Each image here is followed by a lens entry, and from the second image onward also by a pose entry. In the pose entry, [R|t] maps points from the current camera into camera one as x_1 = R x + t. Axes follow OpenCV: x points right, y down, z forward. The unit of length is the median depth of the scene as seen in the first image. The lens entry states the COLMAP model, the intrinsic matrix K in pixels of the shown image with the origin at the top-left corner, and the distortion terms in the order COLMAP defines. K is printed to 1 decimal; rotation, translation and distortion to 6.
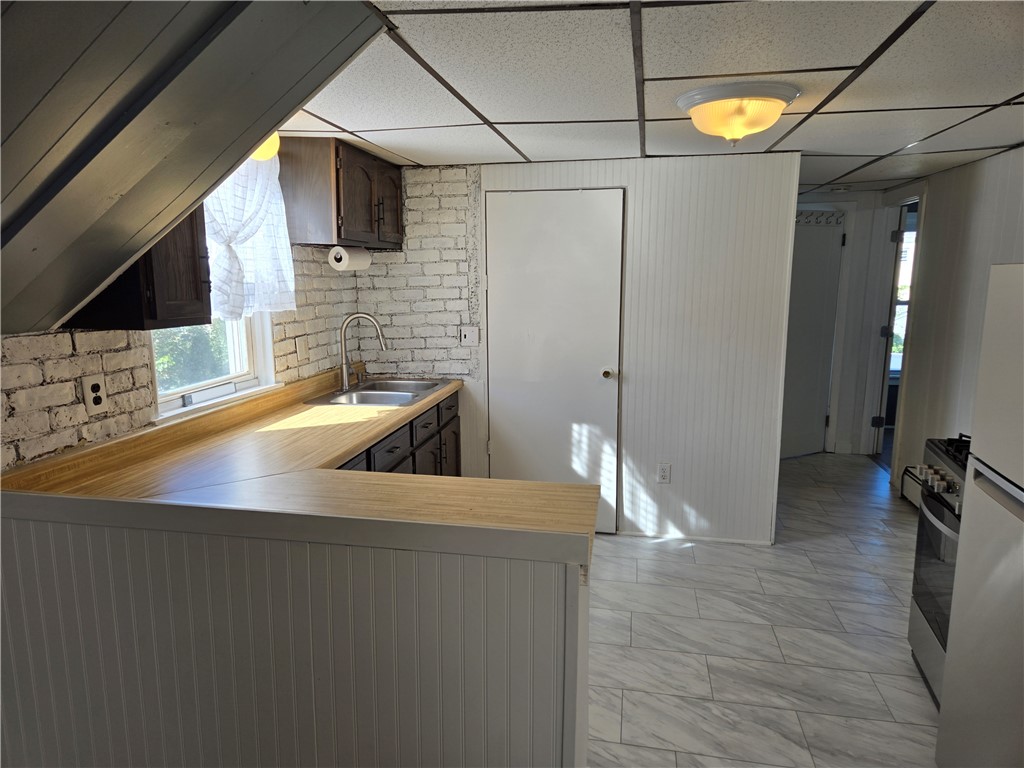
lens RADIAL K [[688.3, 0, 511.4], [0, 688.3, 391.6], [0, 0, 1]] dist [0.050959, -0.007681]
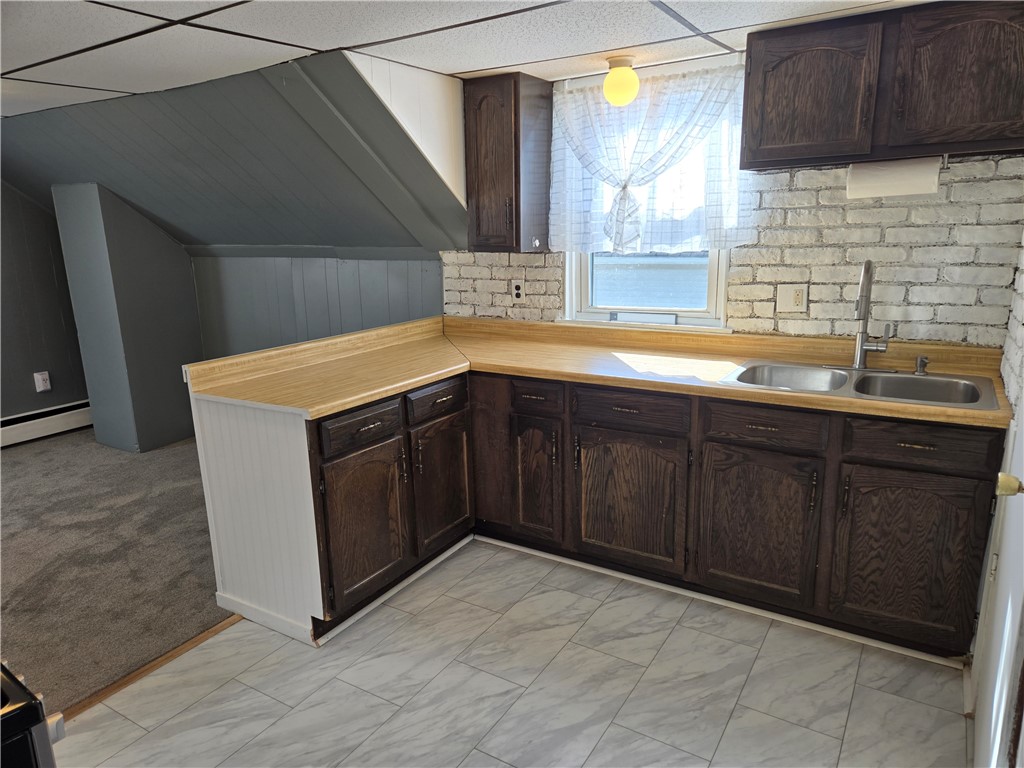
lens RADIAL K [[688.3, 0, 509.7], [0, 688.3, 392.5], [0, 0, 1]] dist [0.050959, -0.007681]
pose [[-0.374126, 0.225466, -0.899552, 0.760799], [-0.131836, 0.947213, 0.292243, -0.197135], [0.917959, 0.227929, -0.324653, 1.258642]]
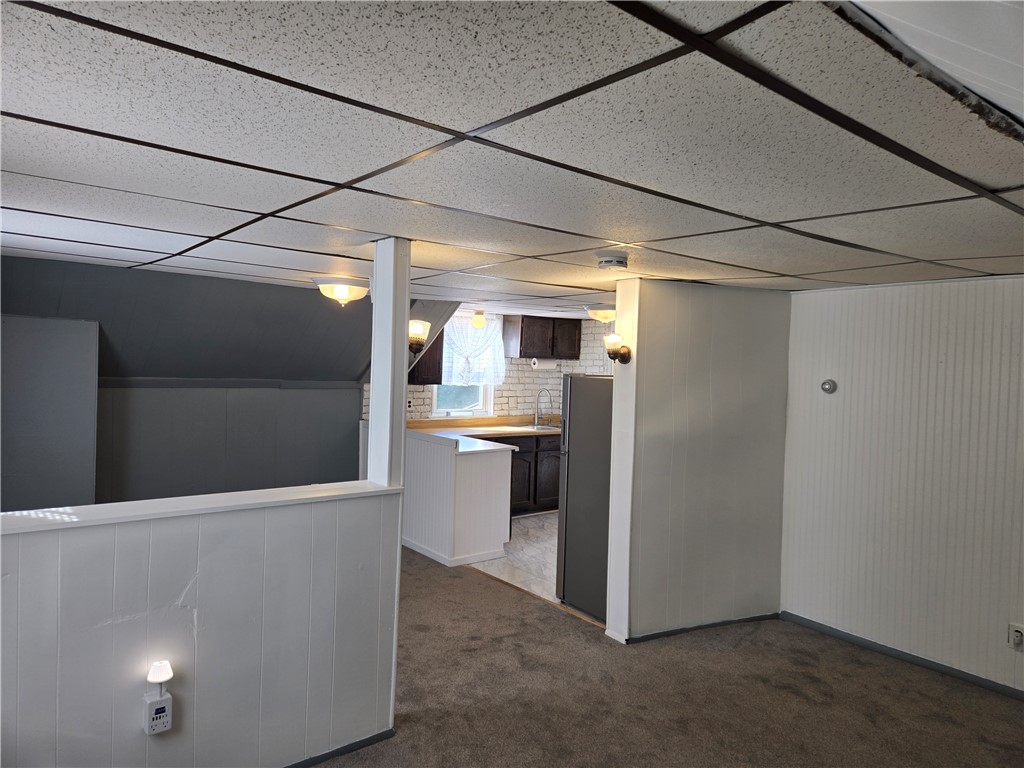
lens RADIAL K [[688.3, 0, 511.3], [0, 688.3, 377.7], [0, 0, 1]] dist [0.050959, -0.007681]
pose [[0.758825, 0.041682, -0.649959, 1.459381], [-0.142616, 0.984365, -0.103377, 0.115812], [0.635488, 0.171140, 0.752905, -0.892556]]
